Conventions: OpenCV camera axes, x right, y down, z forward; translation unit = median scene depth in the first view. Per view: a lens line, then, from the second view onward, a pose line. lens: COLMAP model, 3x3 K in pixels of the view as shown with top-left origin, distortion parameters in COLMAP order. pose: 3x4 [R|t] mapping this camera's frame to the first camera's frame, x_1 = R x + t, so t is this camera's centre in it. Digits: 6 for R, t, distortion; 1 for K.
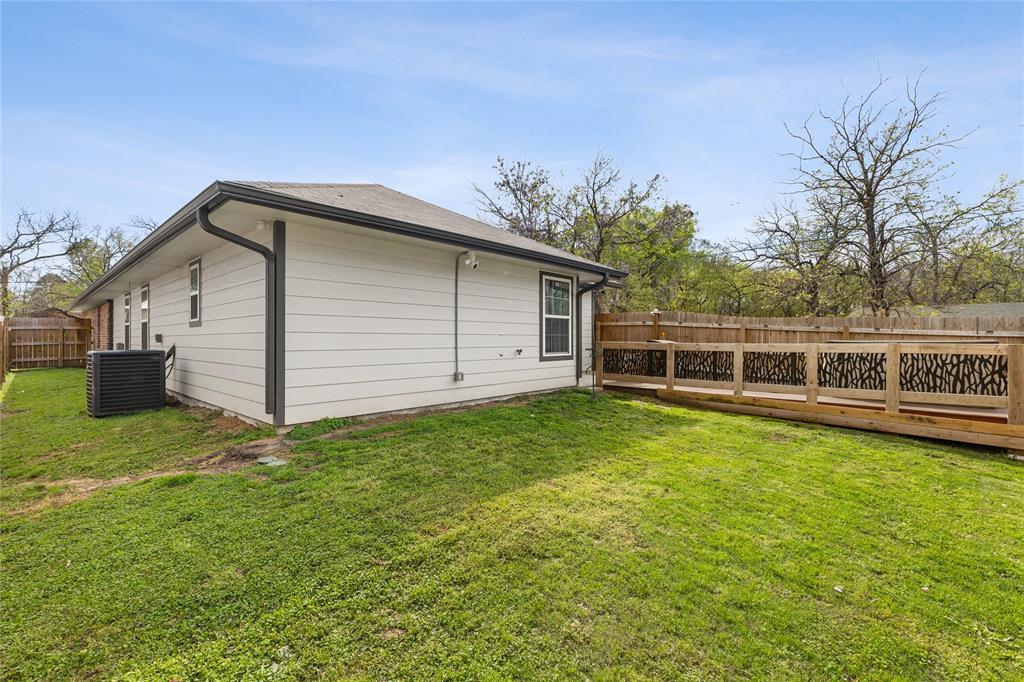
lens RADIAL K [[436.5, 0, 508.7], [0, 436.5, 338.8], [0, 0, 1]] dist [0.001118, 0.000194]
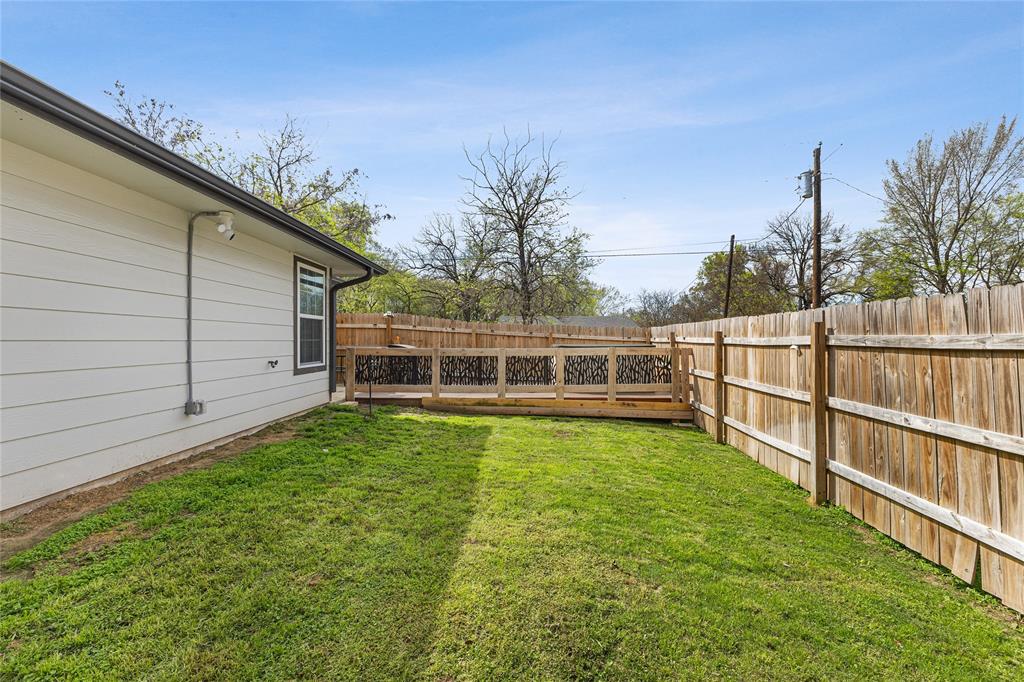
lens RADIAL K [[447.4, 0, 513.4], [0, 447.4, 338.9], [0, 0, 1]] dist [0.006190, 0.000421]
pose [[0.737533, 0.001381, 0.675310, -0.165398], [0.000679, 0.999996, -0.002786, -0.008454], [-0.675311, 0.002513, 0.737529, 0.165451]]
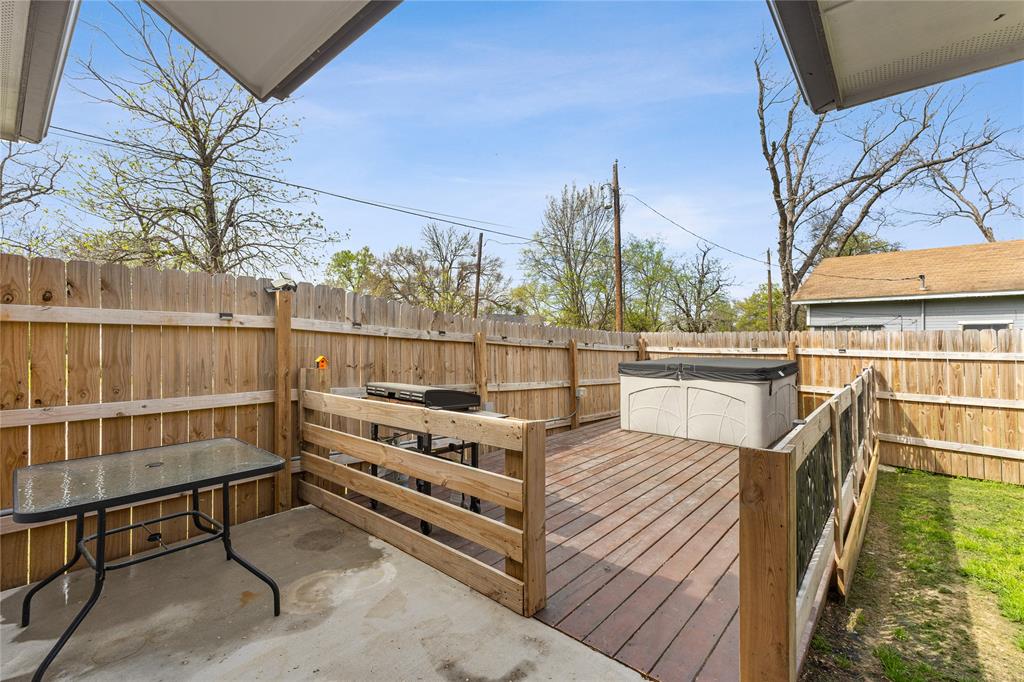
lens RADIAL K [[447.4, 0, 513.4], [0, 447.4, 338.9], [0, 0, 1]] dist [0.006190, 0.000421]
pose [[-0.025884, -0.001803, 0.999663, 0.058340], [0.003151, 0.999993, 0.001885, -0.036144], [-0.999660, 0.003199, -0.025878, 1.249674]]
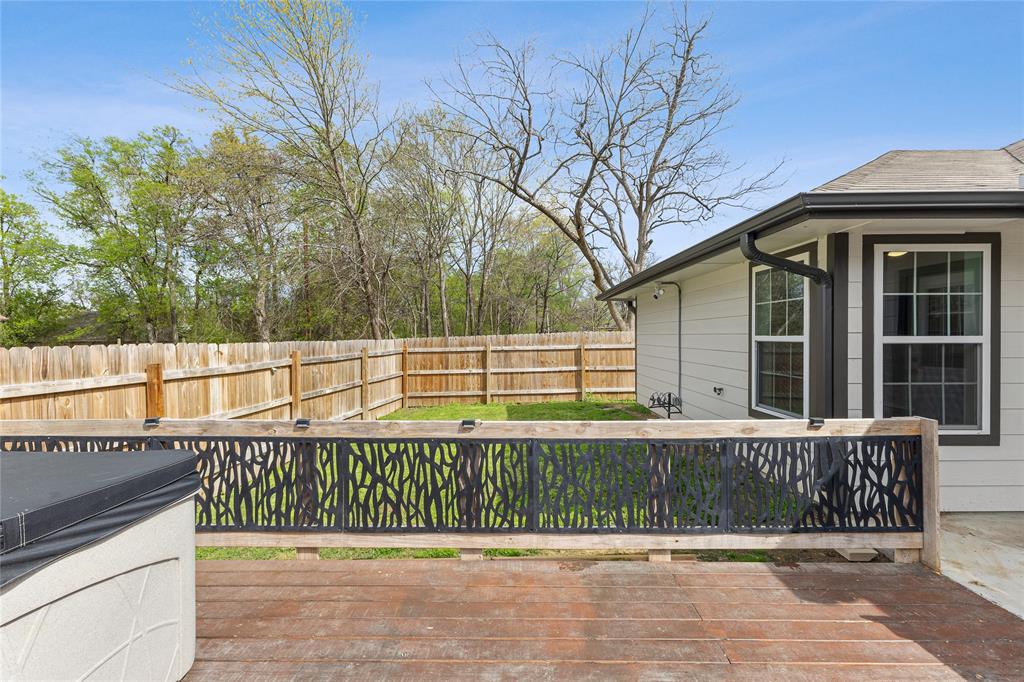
lens RADIAL K [[447.4, 0, 513.4], [0, 447.4, 338.9], [0, 0, 1]] dist [0.006190, 0.000421]
pose [[-0.744568, 0.006680, -0.667514, 0.683796], [0.003568, 0.999975, 0.006027, -0.054414], [0.667538, 0.002106, -0.744573, 1.188944]]
